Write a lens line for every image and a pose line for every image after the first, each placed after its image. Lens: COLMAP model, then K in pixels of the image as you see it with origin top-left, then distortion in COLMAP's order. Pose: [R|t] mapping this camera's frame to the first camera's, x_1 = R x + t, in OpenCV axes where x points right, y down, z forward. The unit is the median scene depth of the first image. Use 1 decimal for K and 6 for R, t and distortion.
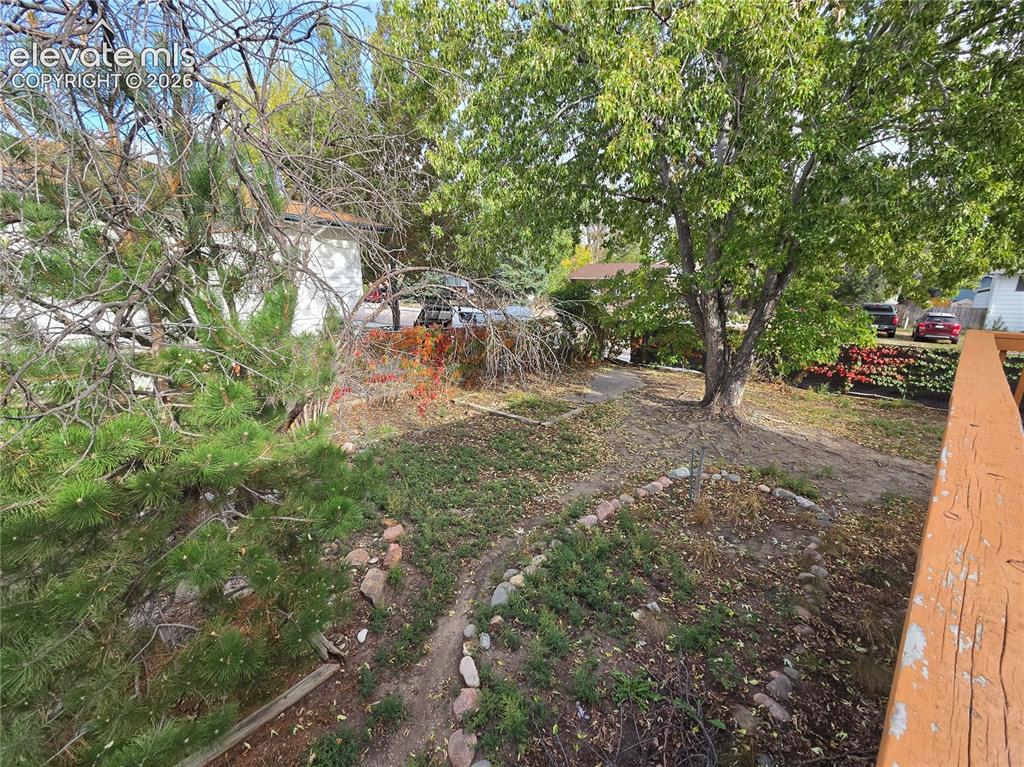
lens RADIAL K [[416.4, 0, 516.4], [0, 416.4, 383.5], [0, 0, 1]] dist [-0.003929, -0.001914]
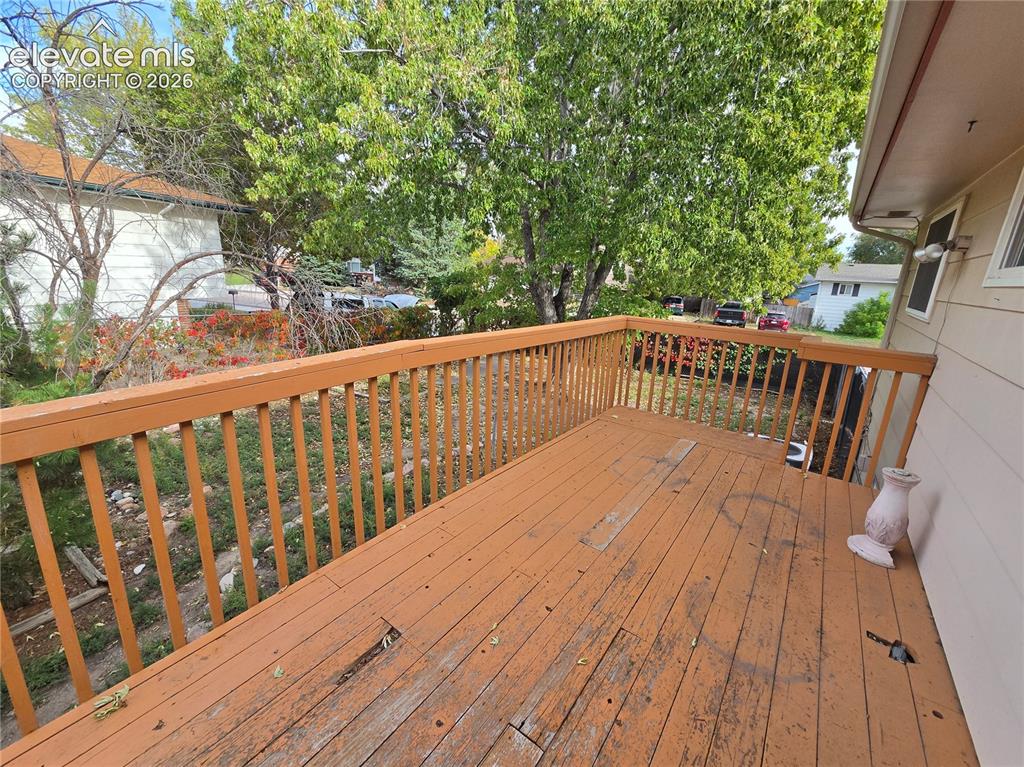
lens RADIAL K [[416.4, 0, 508.9], [0, 416.4, 382.0], [0, 0, 1]] dist [-0.003929, -0.001914]
pose [[0.983838, -0.006766, 0.178935, 0.176617], [0.003682, 0.999839, 0.017562, 0.029011], [-0.179025, -0.016619, 0.983704, -0.123924]]
